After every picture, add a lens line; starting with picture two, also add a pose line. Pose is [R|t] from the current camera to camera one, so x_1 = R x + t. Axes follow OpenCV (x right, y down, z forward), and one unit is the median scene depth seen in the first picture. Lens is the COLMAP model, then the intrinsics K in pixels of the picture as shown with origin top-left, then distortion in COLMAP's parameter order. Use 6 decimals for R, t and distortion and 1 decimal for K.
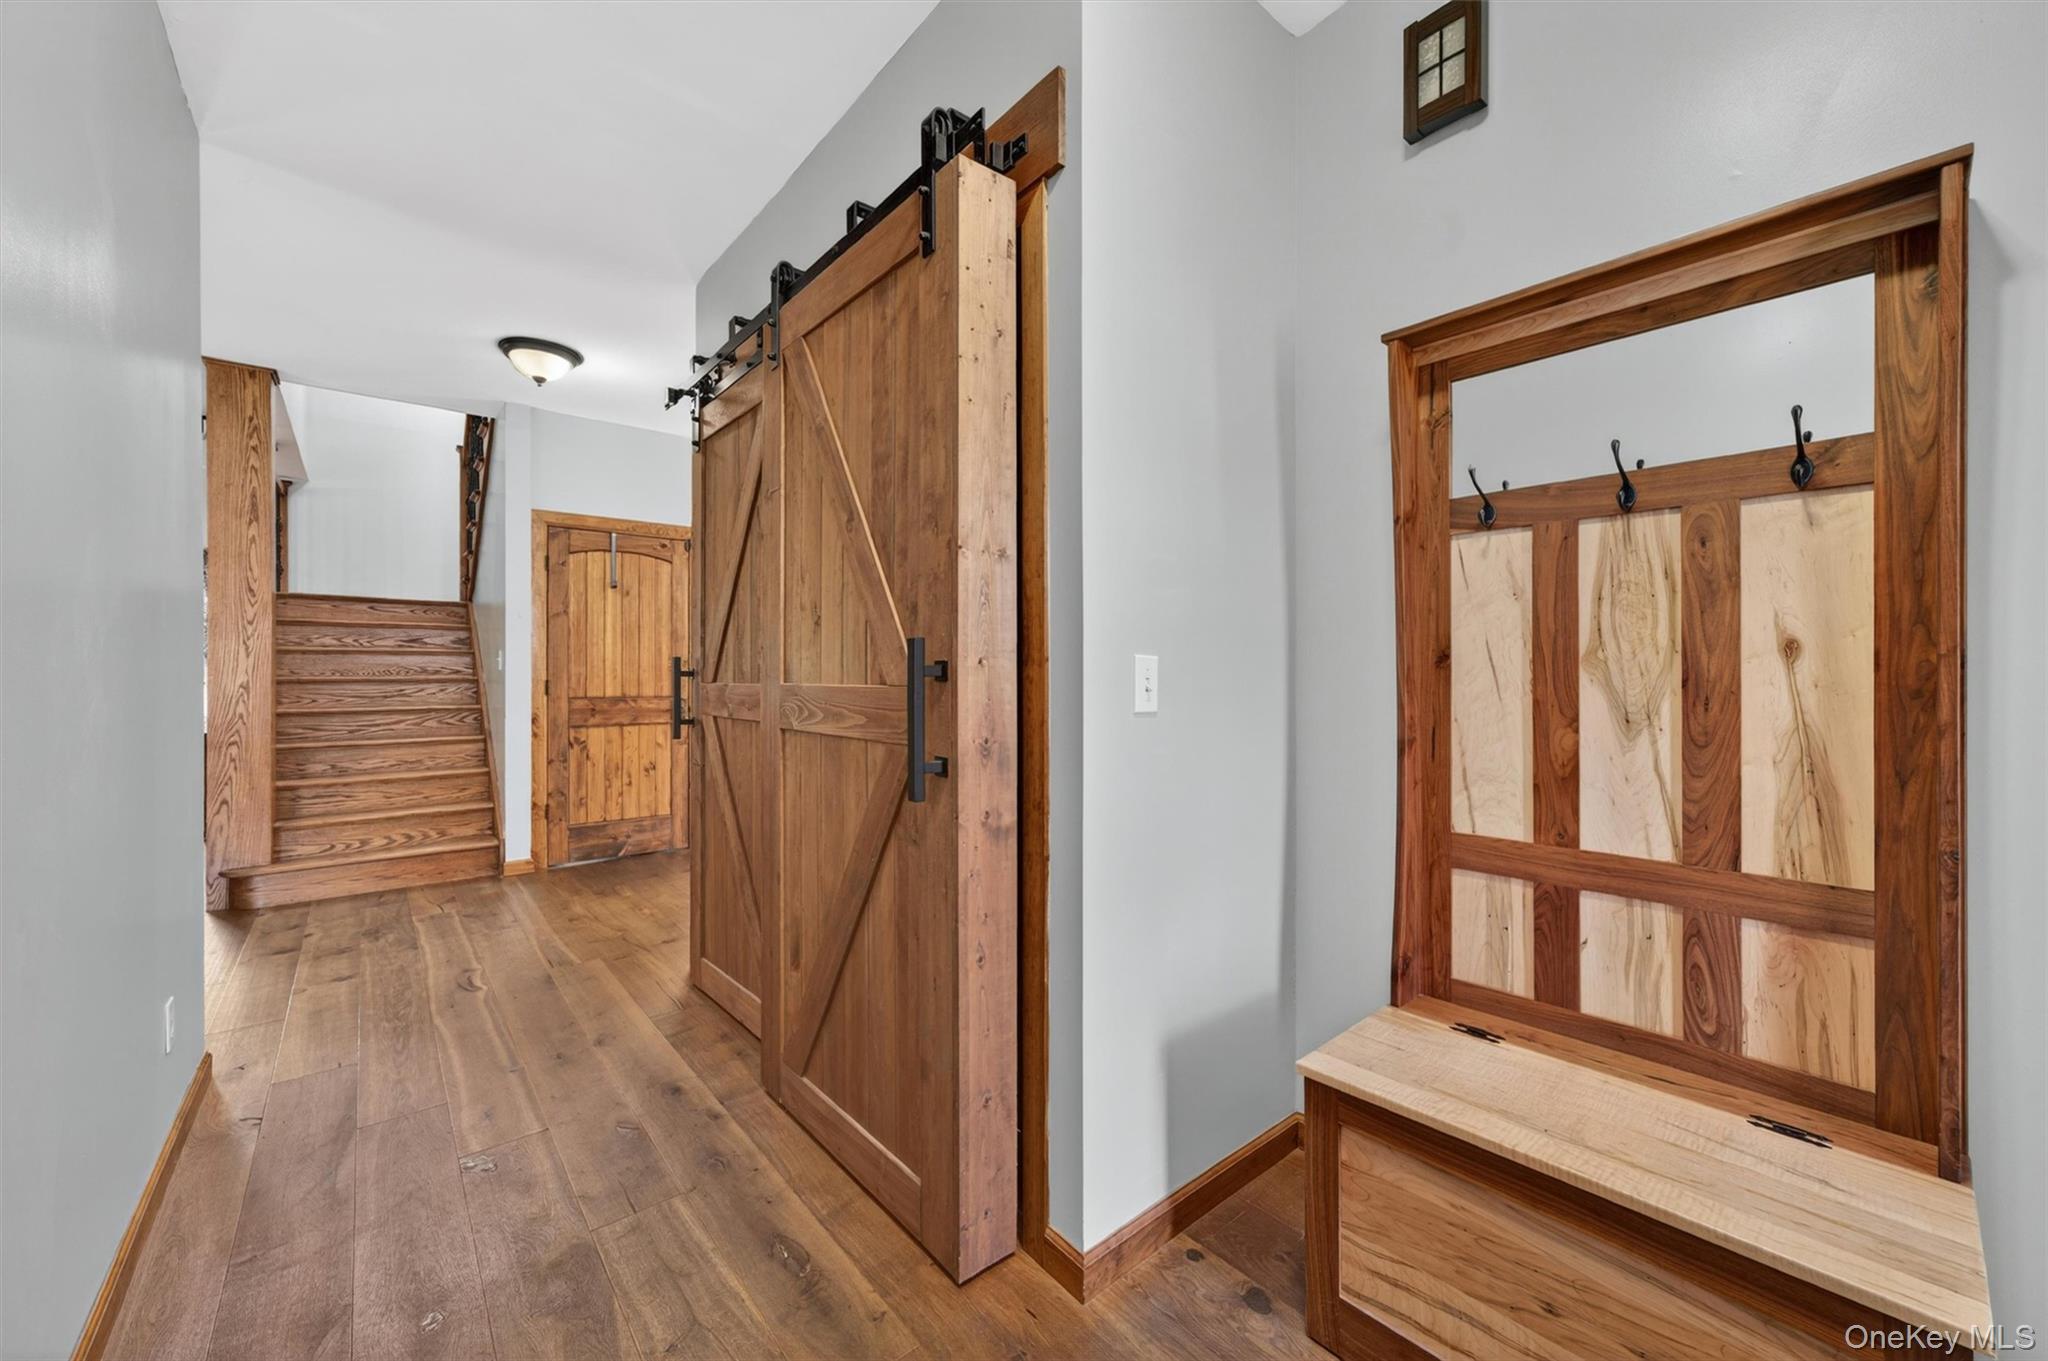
lens RADIAL K [[788.8, 0, 1024.0], [0, 788.8, 680.5], [0, 0, 1]] dist [0.000472, 0.000052]
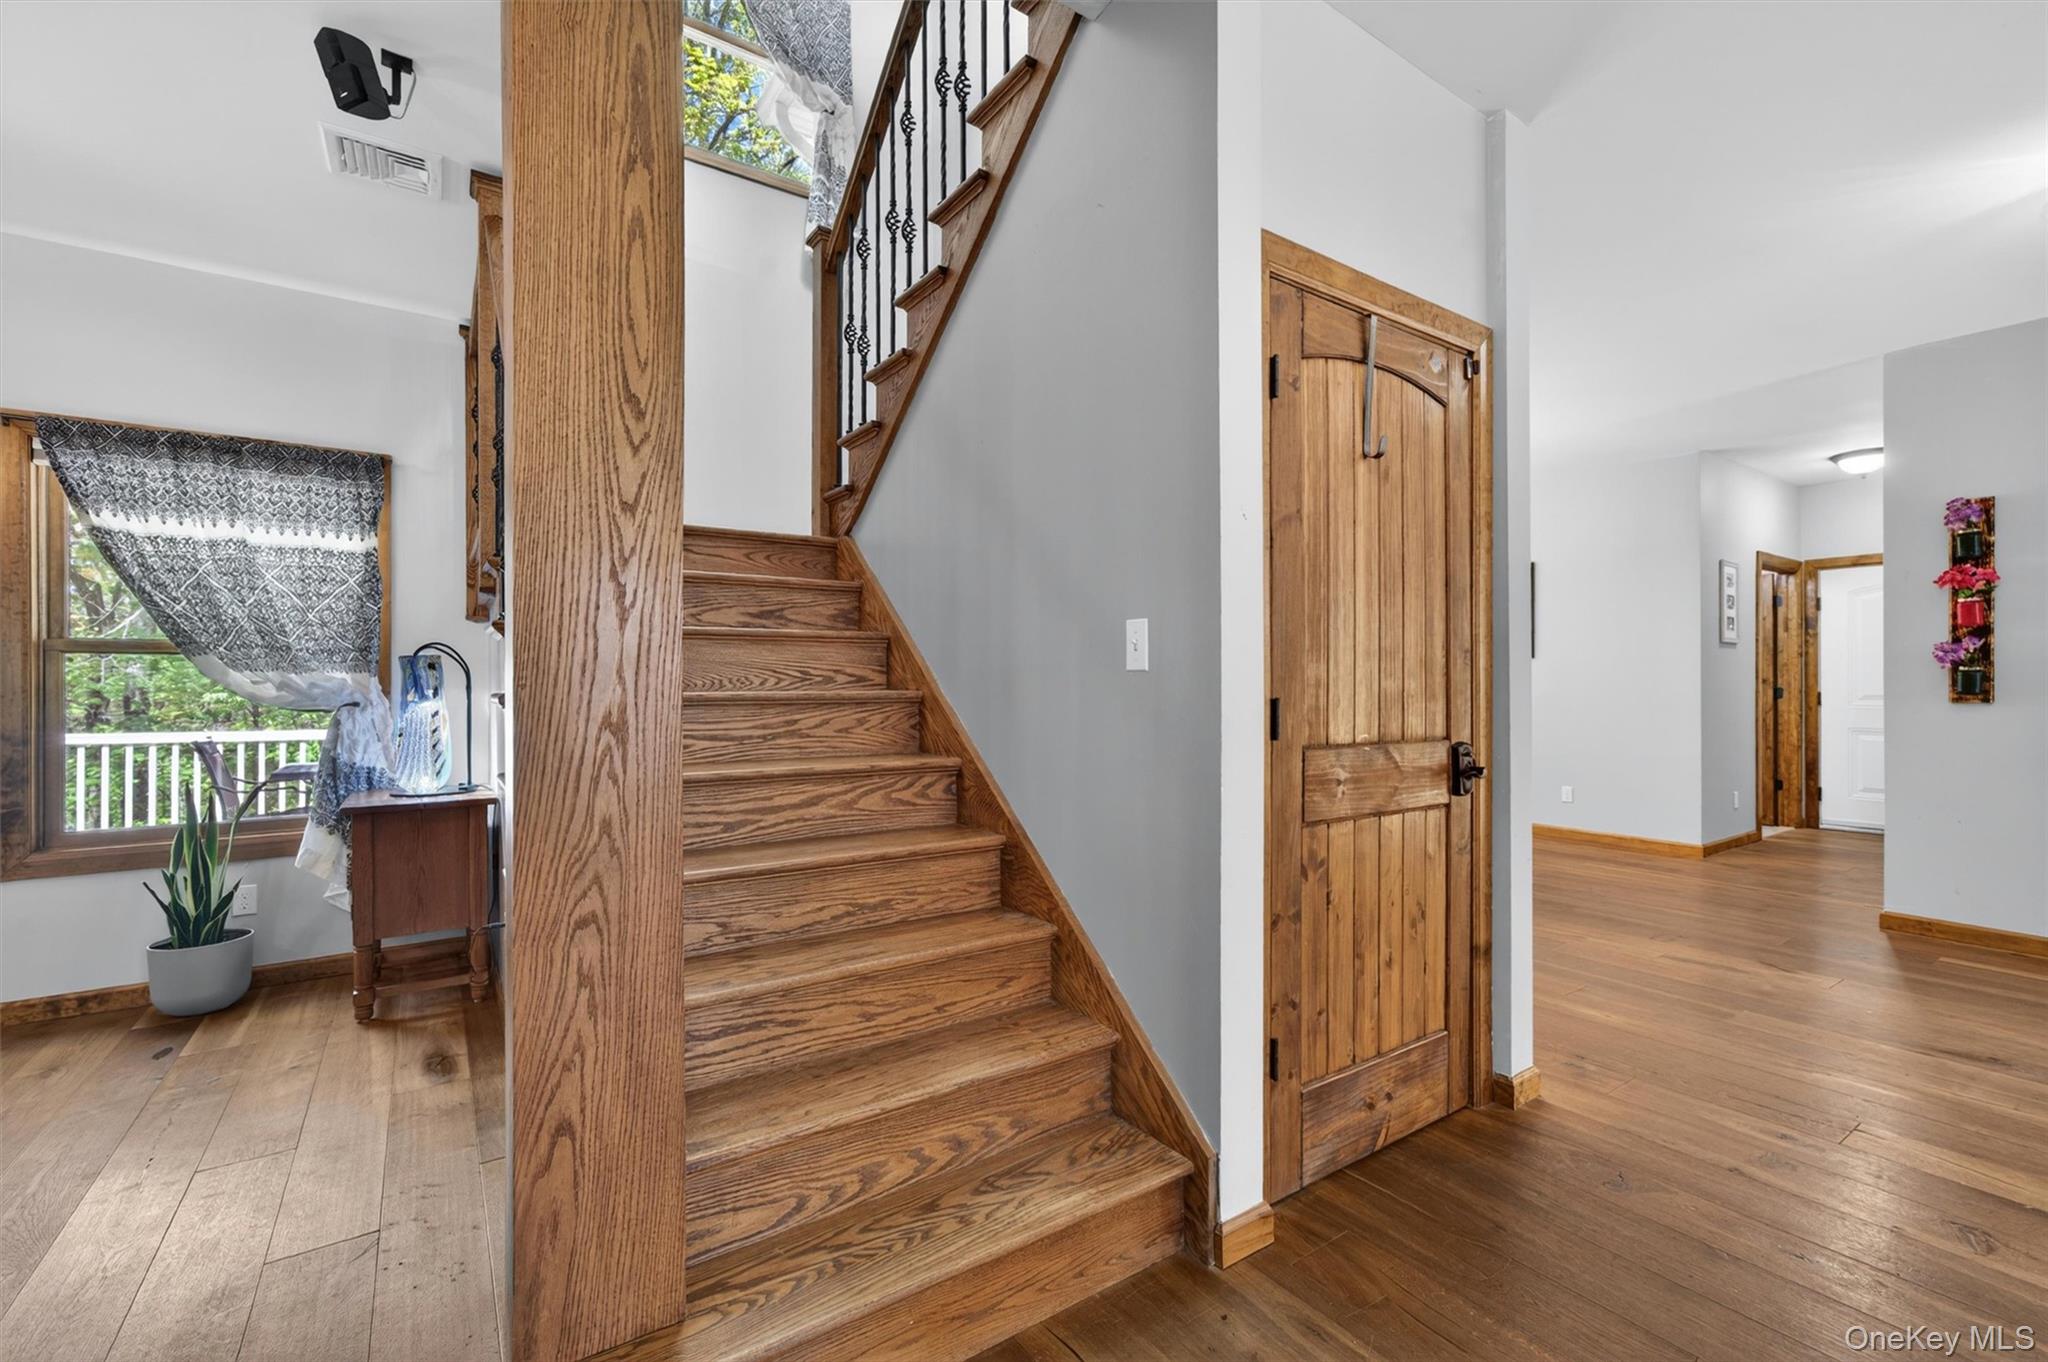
lens RADIAL K [[909.2, 0, 1028.6], [0, 909.2, 696.9], [0, 0, 1]] dist [-0.001281, -0.000172]
pose [[0.995055, -0.004652, -0.099212, -0.661002], [0.004812, 0.999987, 0.001379, -0.002215], [0.099204, -0.001849, 0.995065, 0.560301]]
